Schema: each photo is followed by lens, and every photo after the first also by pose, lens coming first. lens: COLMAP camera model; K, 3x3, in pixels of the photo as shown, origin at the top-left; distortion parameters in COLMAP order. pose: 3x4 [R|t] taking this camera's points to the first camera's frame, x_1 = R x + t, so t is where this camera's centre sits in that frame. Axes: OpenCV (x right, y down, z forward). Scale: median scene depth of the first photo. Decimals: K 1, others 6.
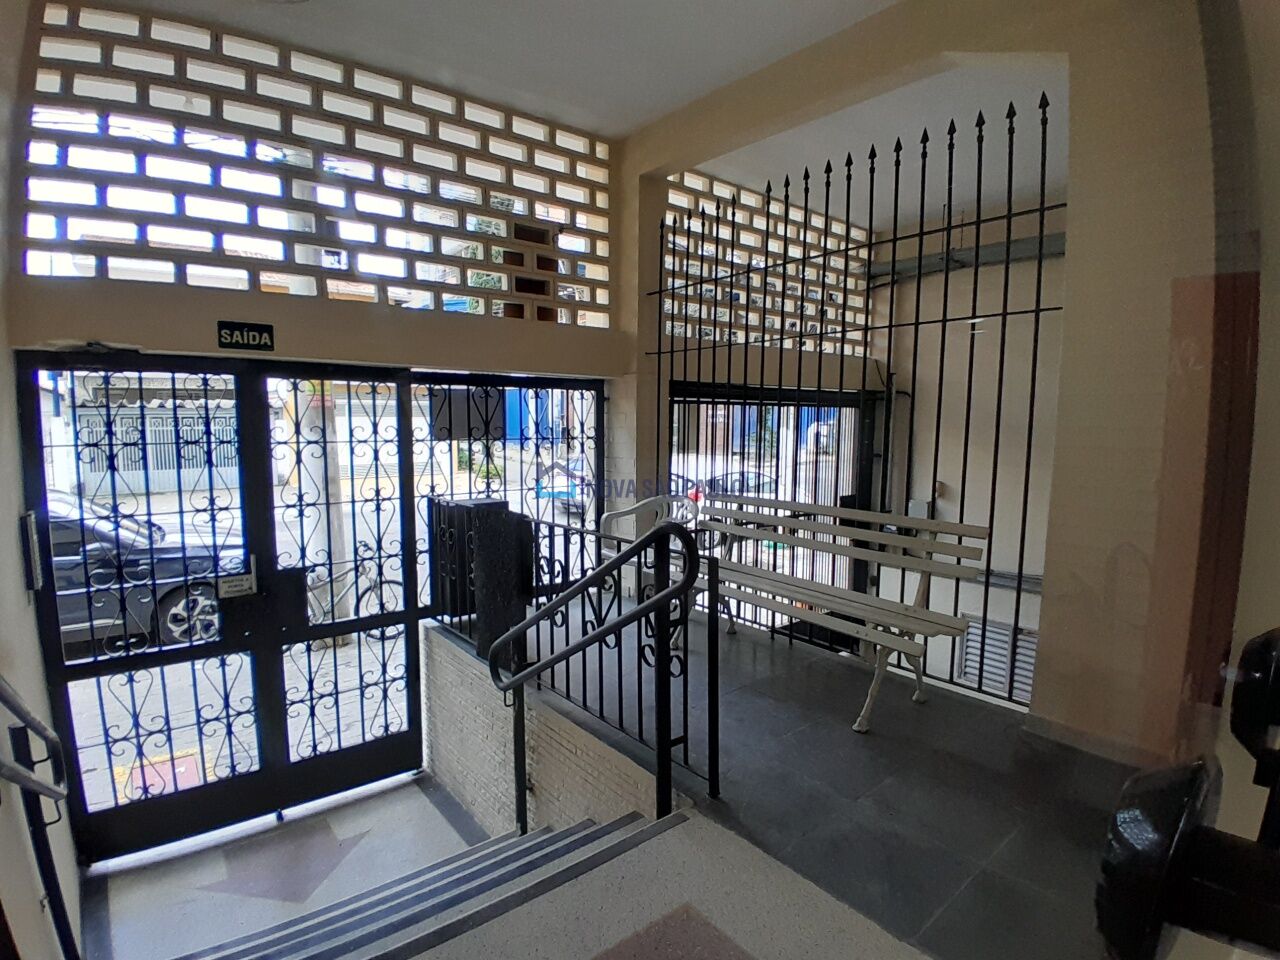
lens RADIAL K [[639.0, 0, 638.9], [0, 639.0, 487.2], [0, 0, 1]] dist [0.004866, -0.047319]
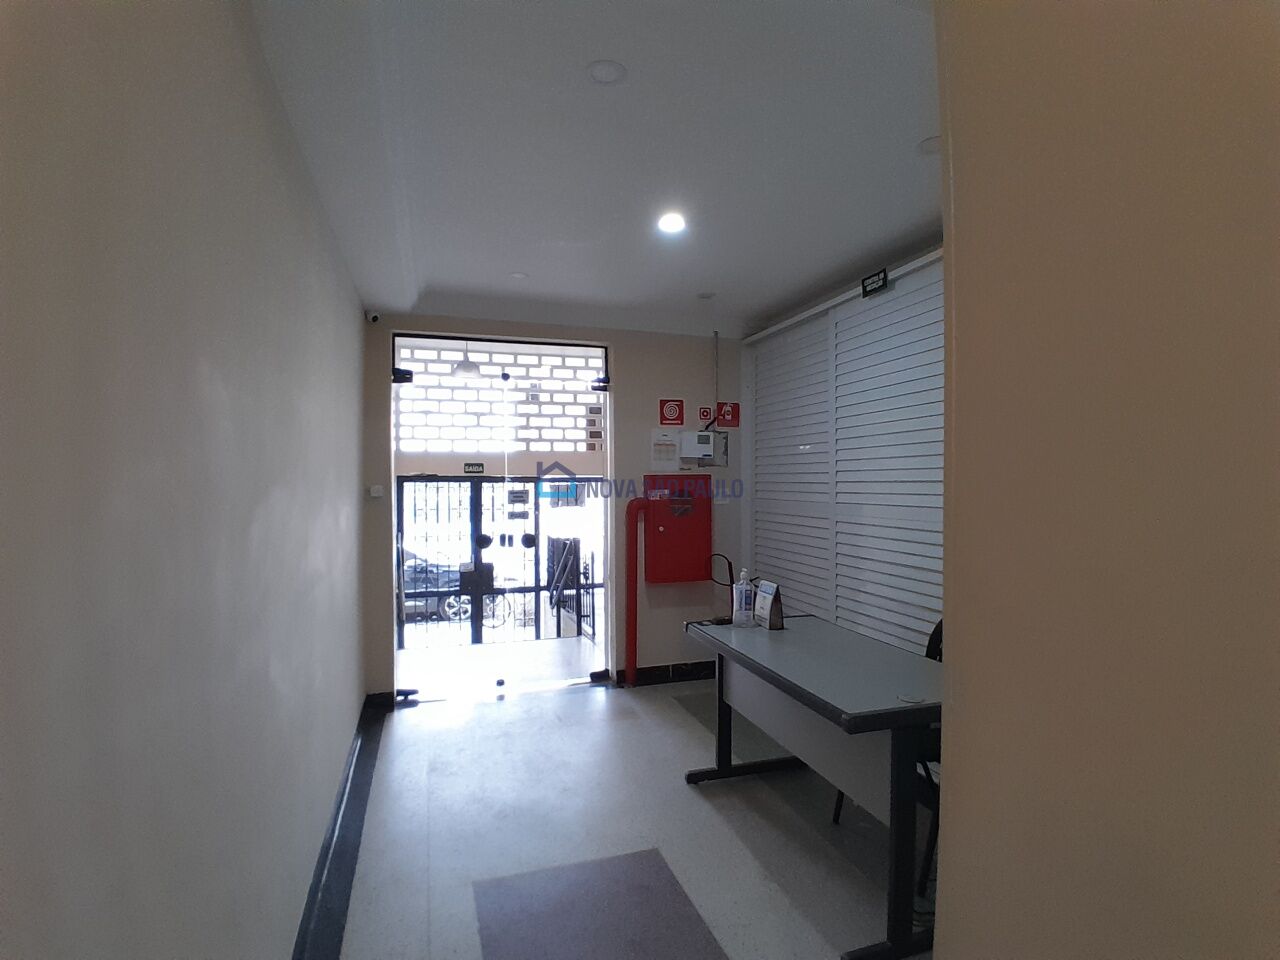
lens RADIAL K [[639.0, 0, 638.9], [0, 639.0, 487.2], [0, 0, 1]] dist [0.004866, -0.047319]
pose [[0.932636, -0.004665, -0.360787, 0.788939], [-0.030917, 0.995206, -0.092788, 0.051242], [0.359491, 0.097692, 0.928021, -0.974027]]
